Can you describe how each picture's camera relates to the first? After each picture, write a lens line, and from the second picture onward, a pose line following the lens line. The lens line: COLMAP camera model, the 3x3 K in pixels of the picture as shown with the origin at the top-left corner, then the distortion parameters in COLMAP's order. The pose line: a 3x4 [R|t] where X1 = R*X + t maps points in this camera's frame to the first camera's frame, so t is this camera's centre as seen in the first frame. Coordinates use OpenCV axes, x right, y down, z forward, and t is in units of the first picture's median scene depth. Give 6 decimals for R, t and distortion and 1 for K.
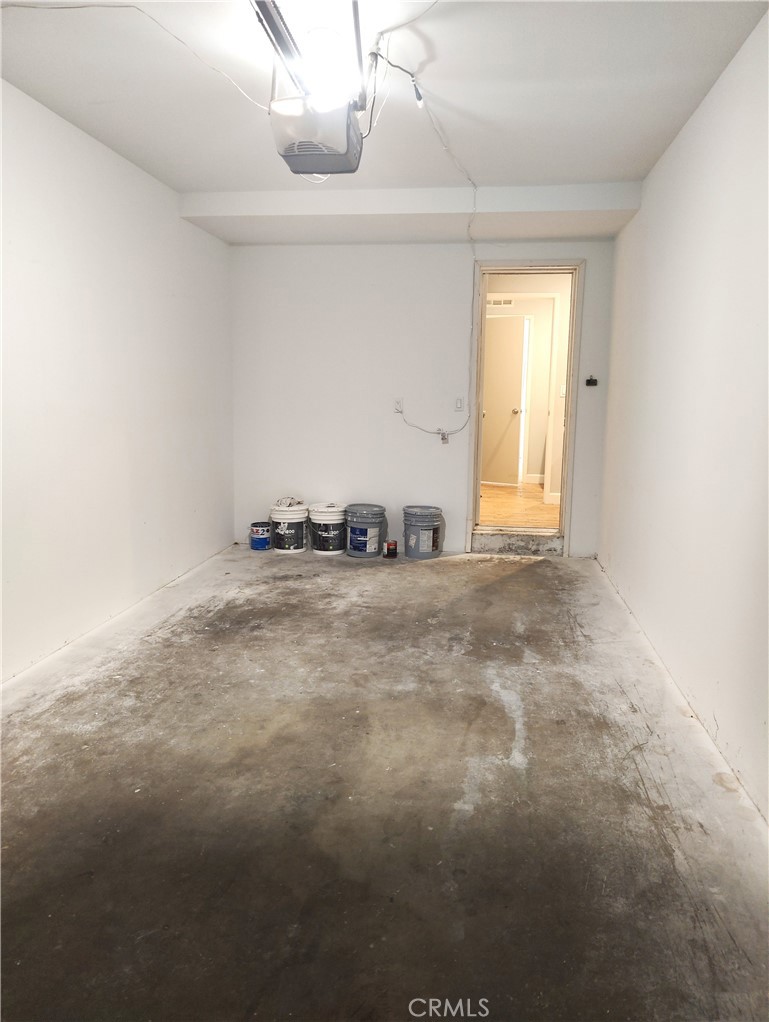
lens RADIAL K [[709.1, 0, 385.4], [0, 709.1, 512.6], [0, 0, 1]] dist [0.035129, -0.036466]
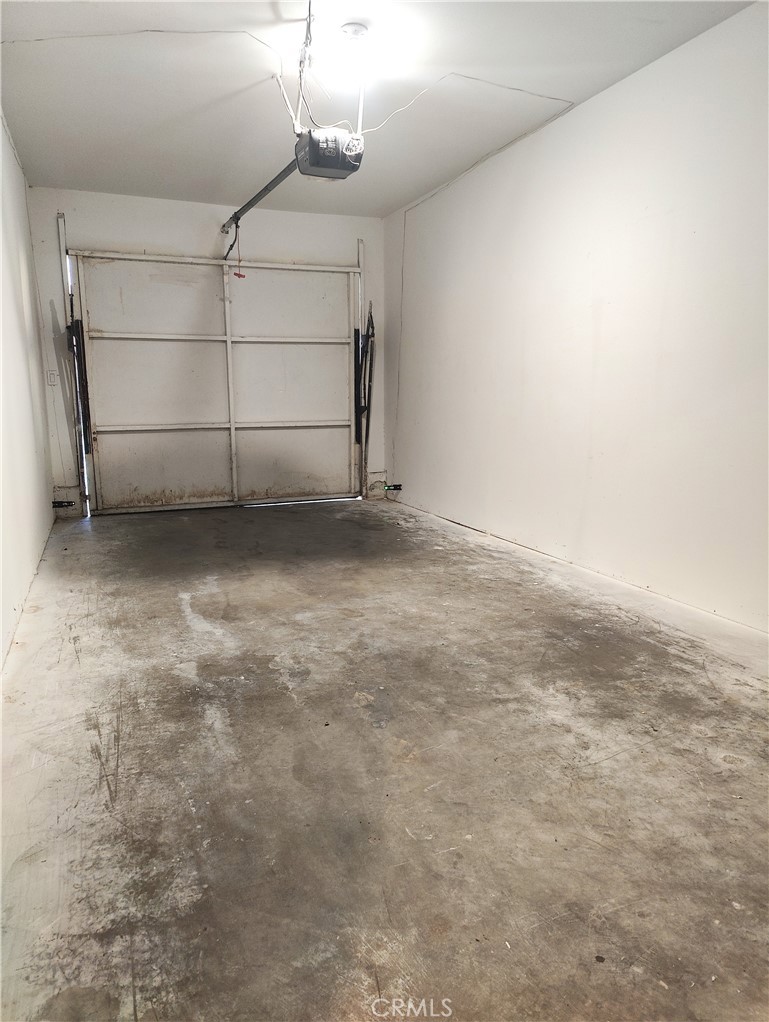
lens RADIAL K [[709.1, 0, 384.4], [0, 709.1, 508.2], [0, 0, 1]] dist [0.035129, -0.036466]
pose [[-0.867519, 0.071549, -0.492232, 0.390376], [-0.090040, 0.950662, 0.296873, -0.204040], [0.489187, 0.301864, -0.818275, 1.706192]]
